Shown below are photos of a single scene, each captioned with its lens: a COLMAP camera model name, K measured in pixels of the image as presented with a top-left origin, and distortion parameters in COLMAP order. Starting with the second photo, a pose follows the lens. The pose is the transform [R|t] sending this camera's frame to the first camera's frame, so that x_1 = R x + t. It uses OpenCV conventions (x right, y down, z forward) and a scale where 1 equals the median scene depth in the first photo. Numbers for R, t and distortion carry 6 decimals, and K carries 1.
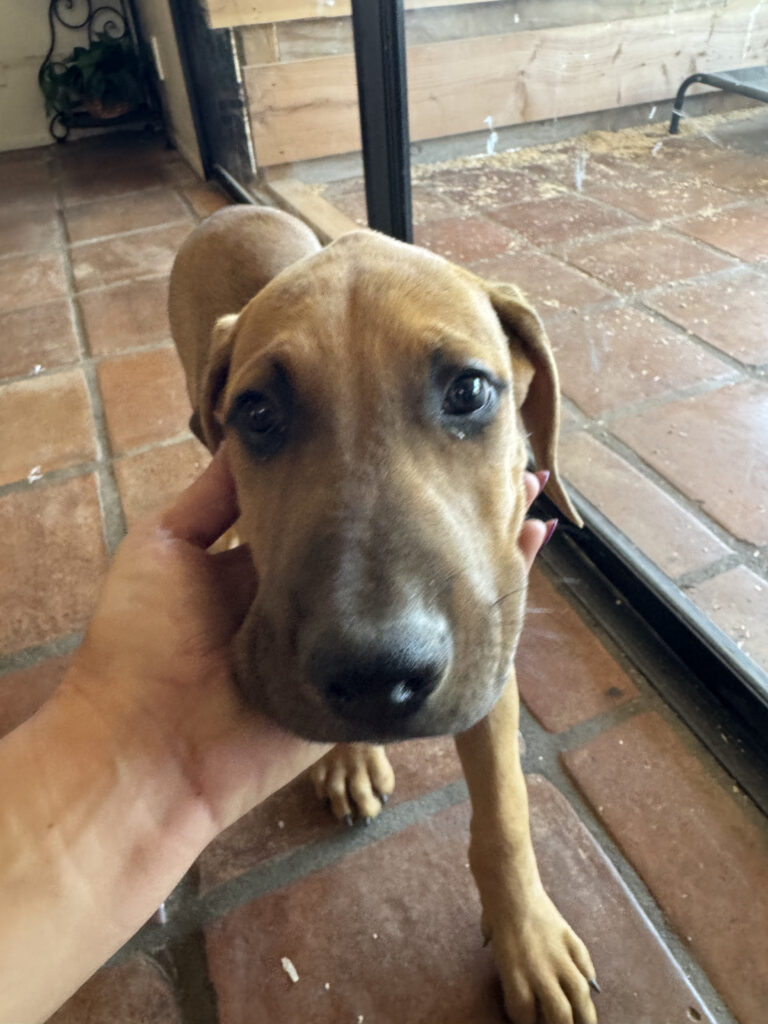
lens RADIAL K [[726.2, 0, 384.4], [0, 726.2, 457.2], [0, 0, 1]] dist [-0.005980, -0.001804]
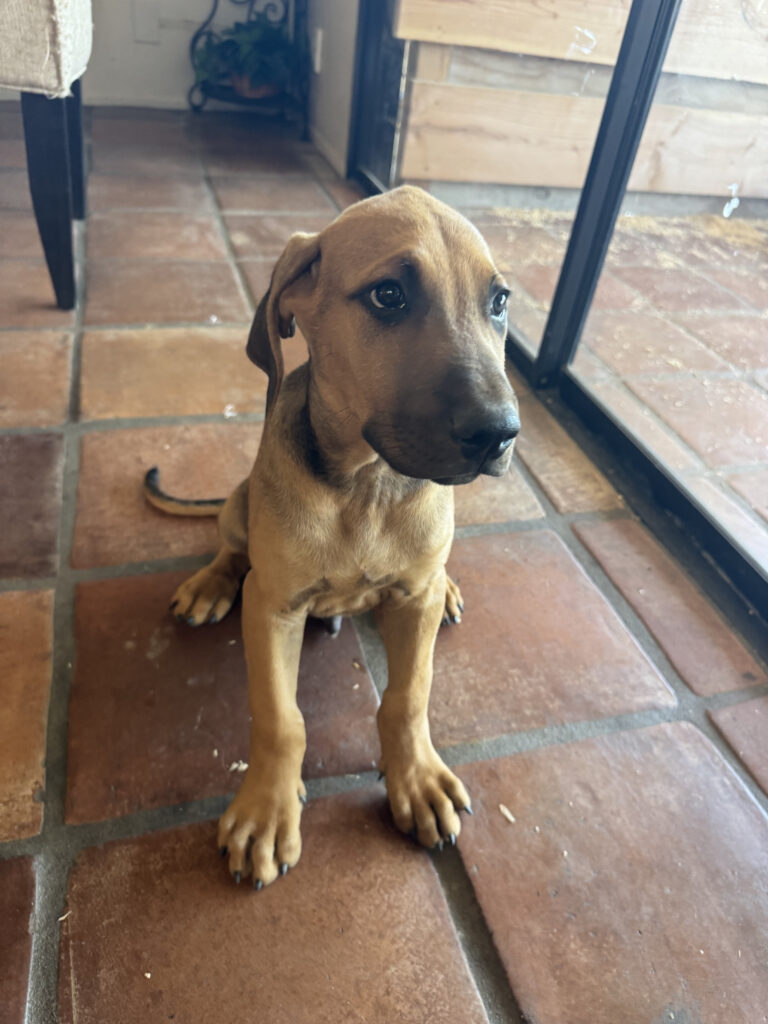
lens RADIAL K [[744.8, 0, 389.2], [0, 744.8, 517.6], [0, 0, 1]] dist [-0.015800, -0.002154]
pose [[0.978096, 0.206213, 0.028371, -0.142520], [-0.206910, 0.978059, 0.024272, 0.062541], [-0.022744, -0.029611, 0.999303, -0.085730]]
